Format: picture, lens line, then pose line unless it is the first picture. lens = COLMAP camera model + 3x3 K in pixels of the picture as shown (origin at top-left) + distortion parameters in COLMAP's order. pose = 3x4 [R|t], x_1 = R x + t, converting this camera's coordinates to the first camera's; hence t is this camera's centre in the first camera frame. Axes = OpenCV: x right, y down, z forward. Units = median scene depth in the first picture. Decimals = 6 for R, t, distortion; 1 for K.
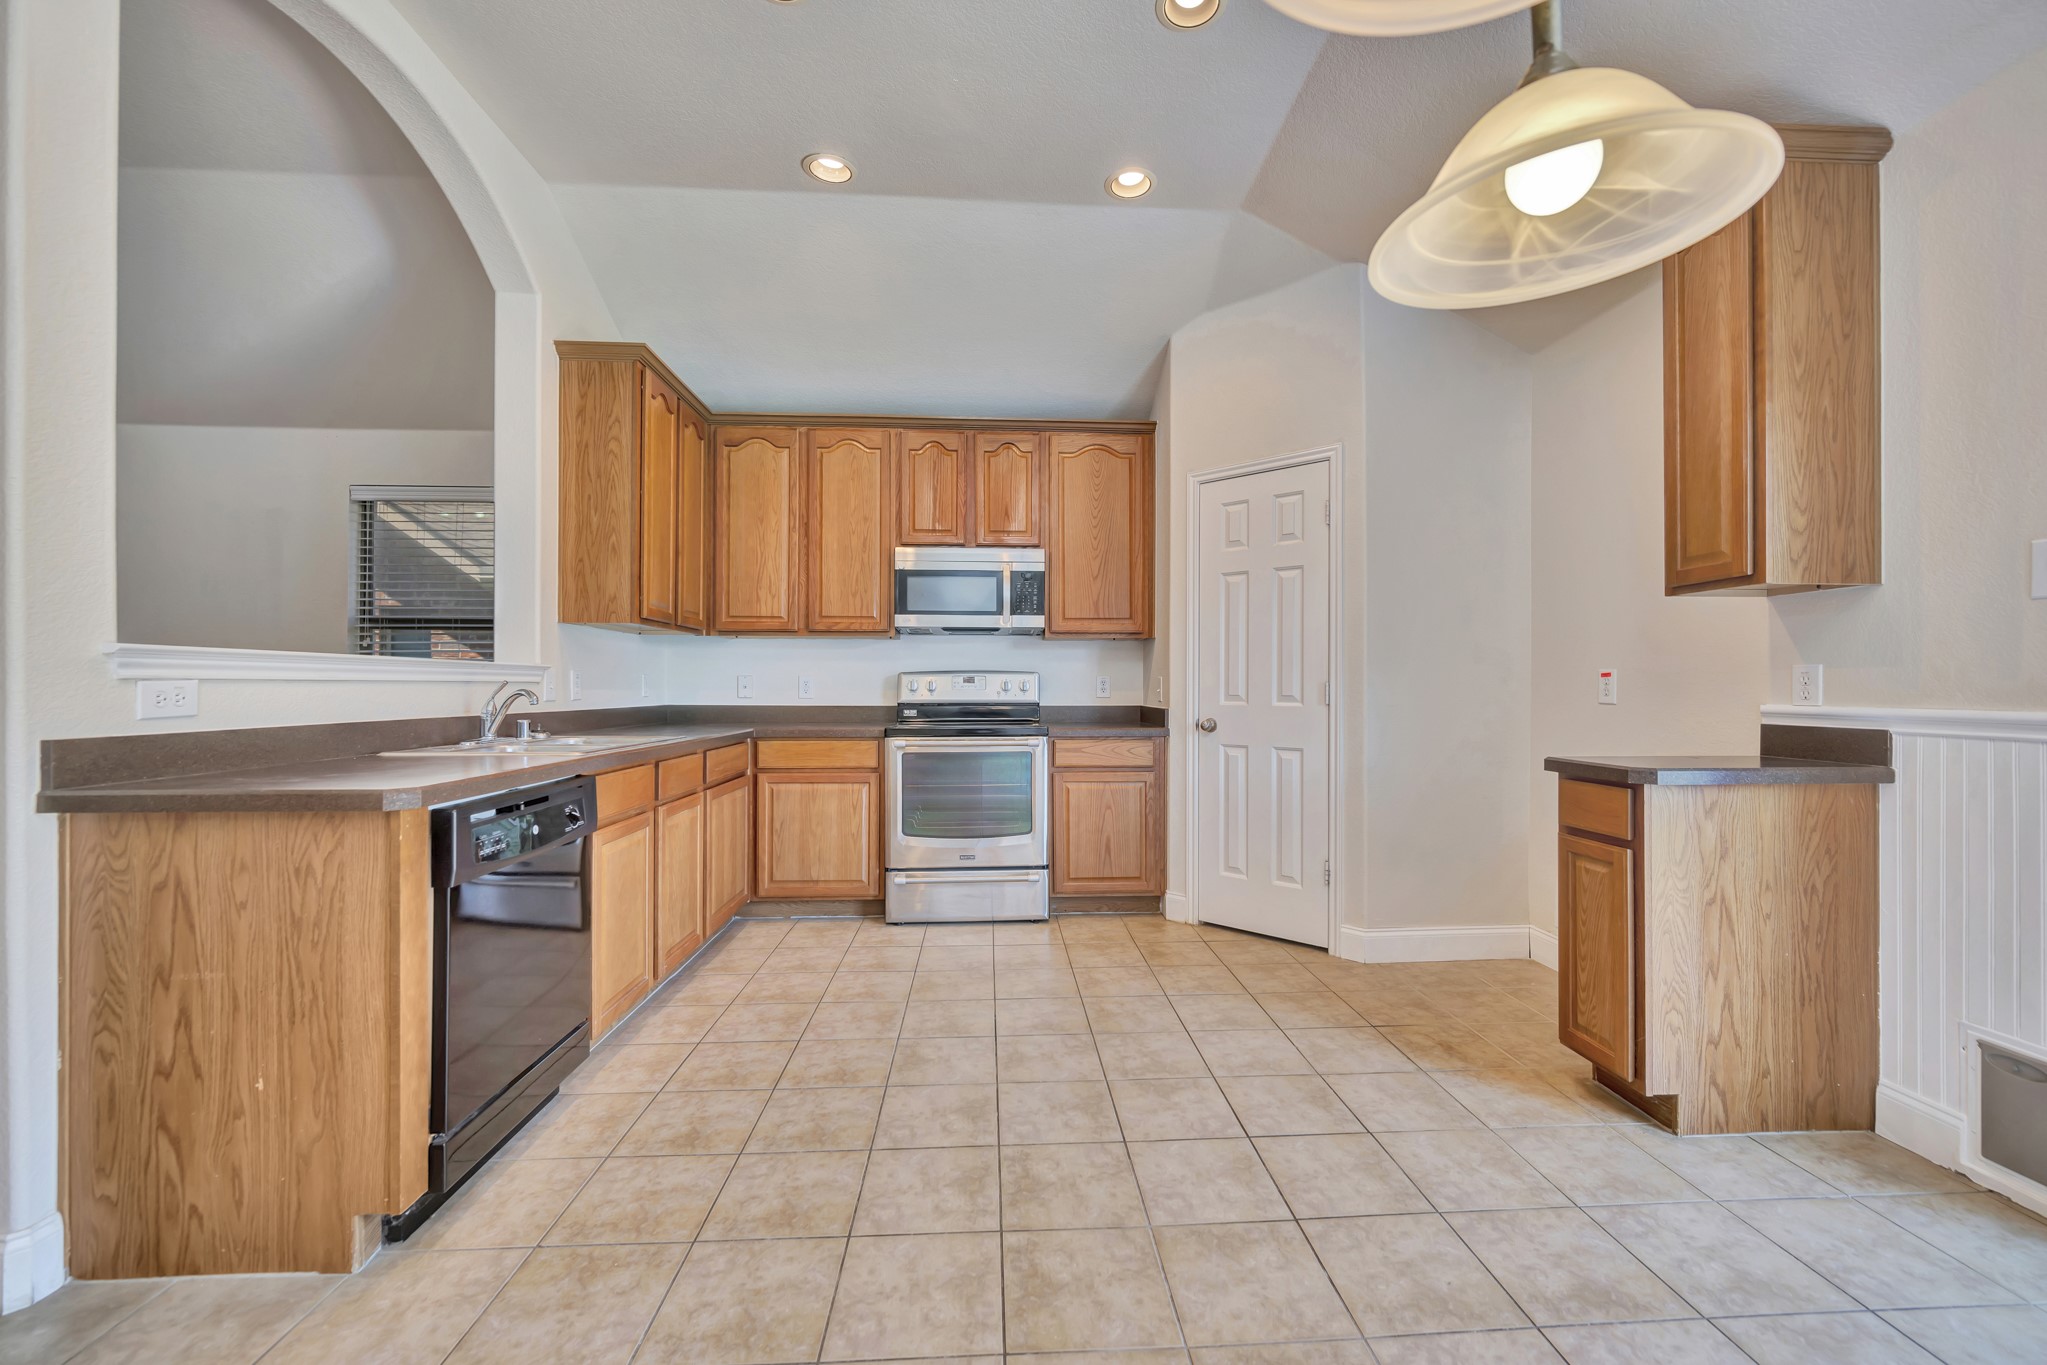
lens RADIAL K [[809.2, 0, 1039.6], [0, 809.2, 682.9], [0, 0, 1]] dist [-0.003705, -0.000135]
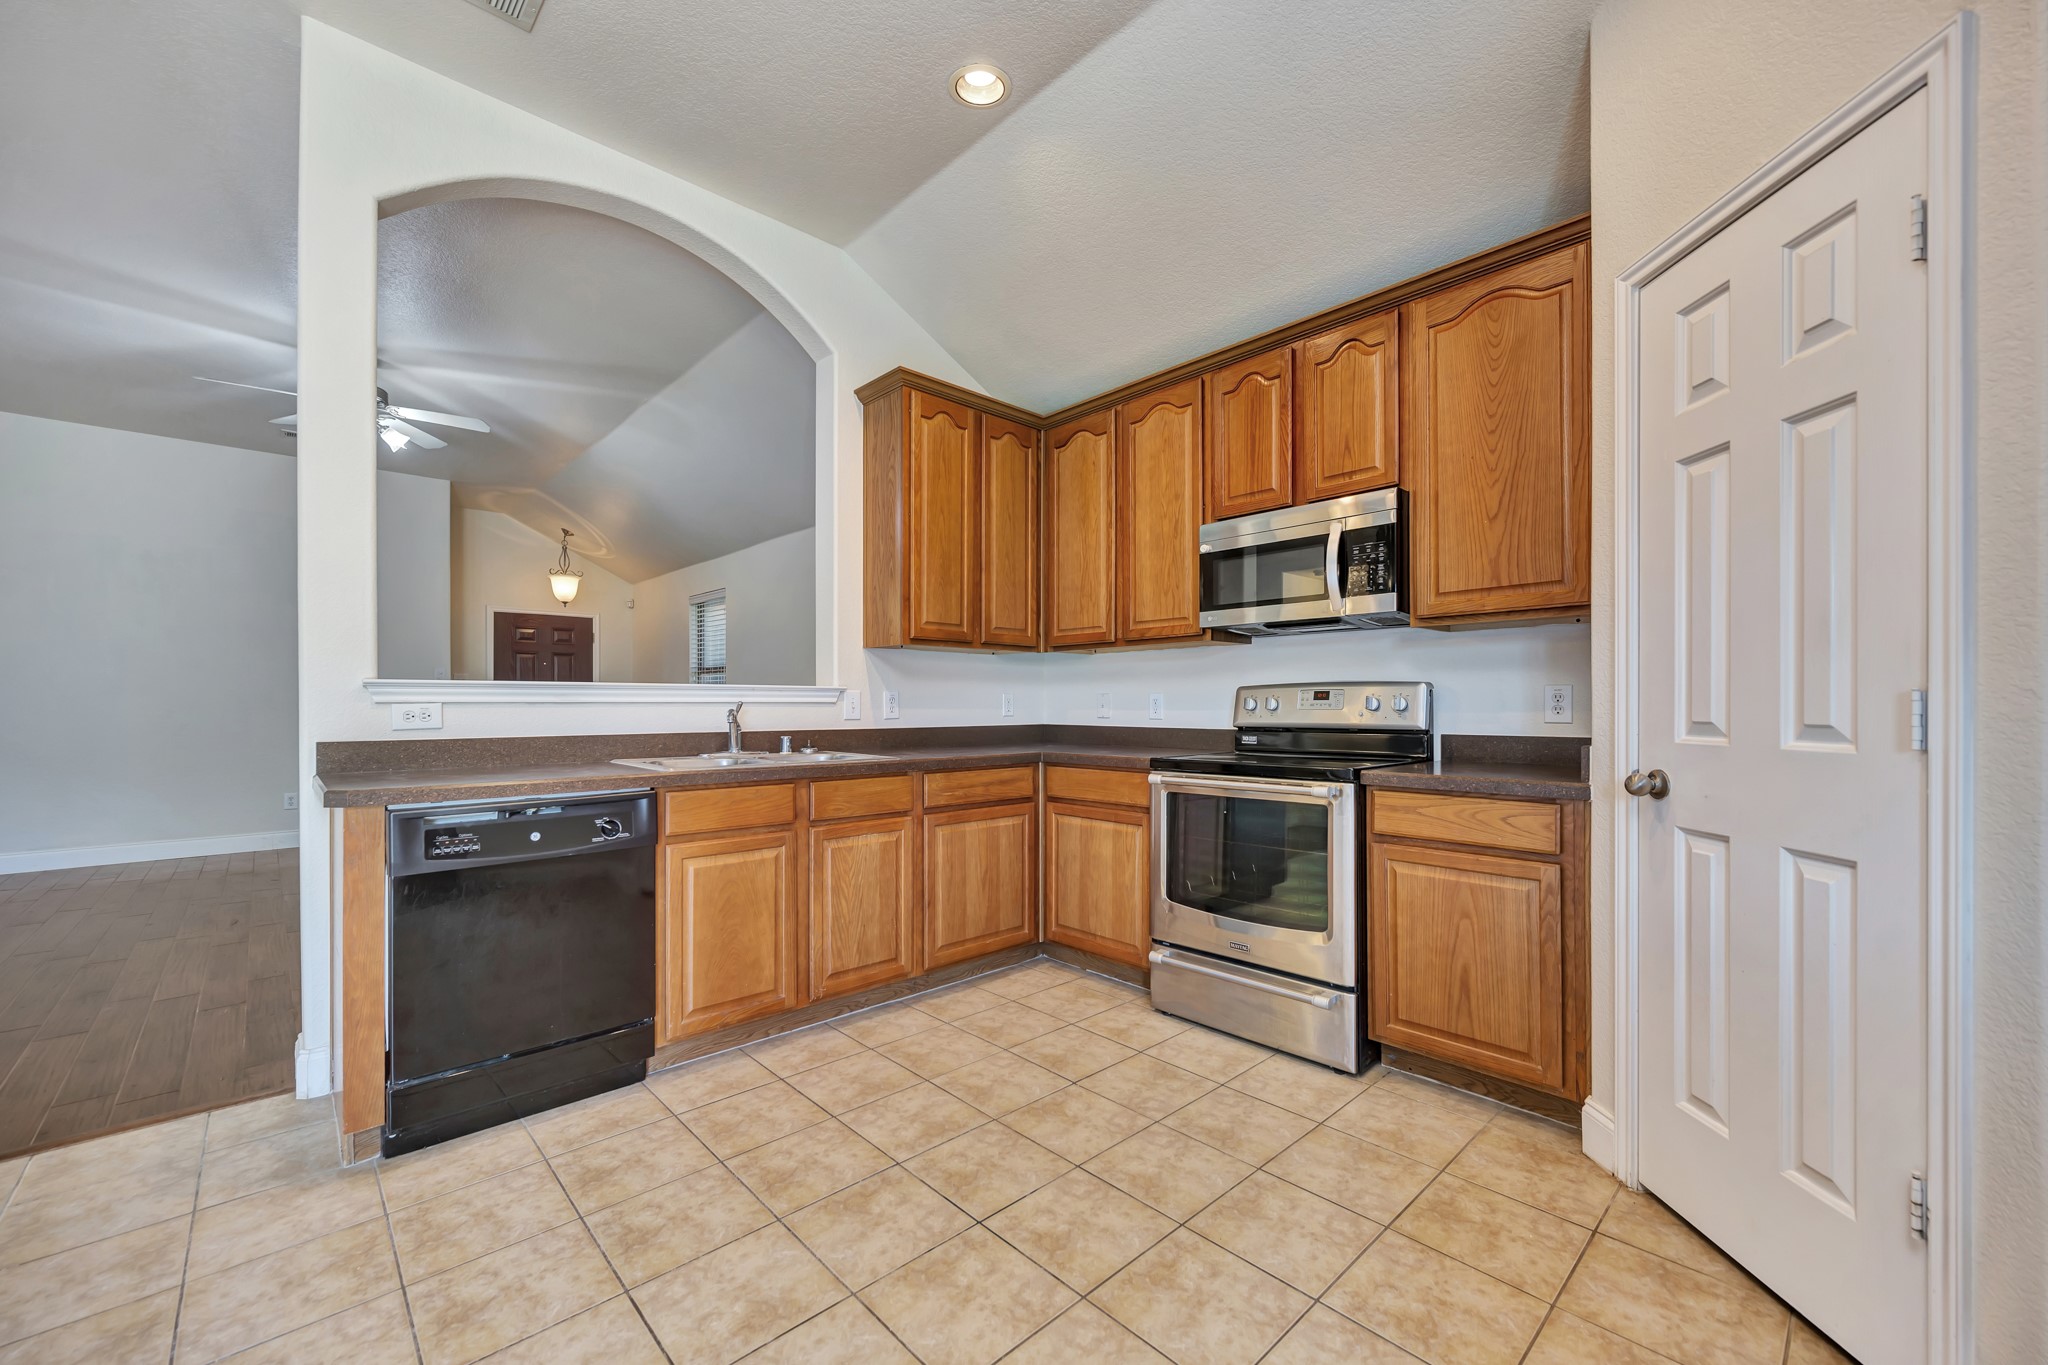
lens RADIAL K [[809.6, 0, 1031.1], [0, 809.6, 703.4], [0, 0, 1]] dist [-0.003705, -0.000135]
pose [[0.644178, -0.004339, -0.764863, 0.330694], [0.007202, 0.999974, 0.000392, 0.001369], [0.764841, -0.005761, 0.644193, 0.401642]]
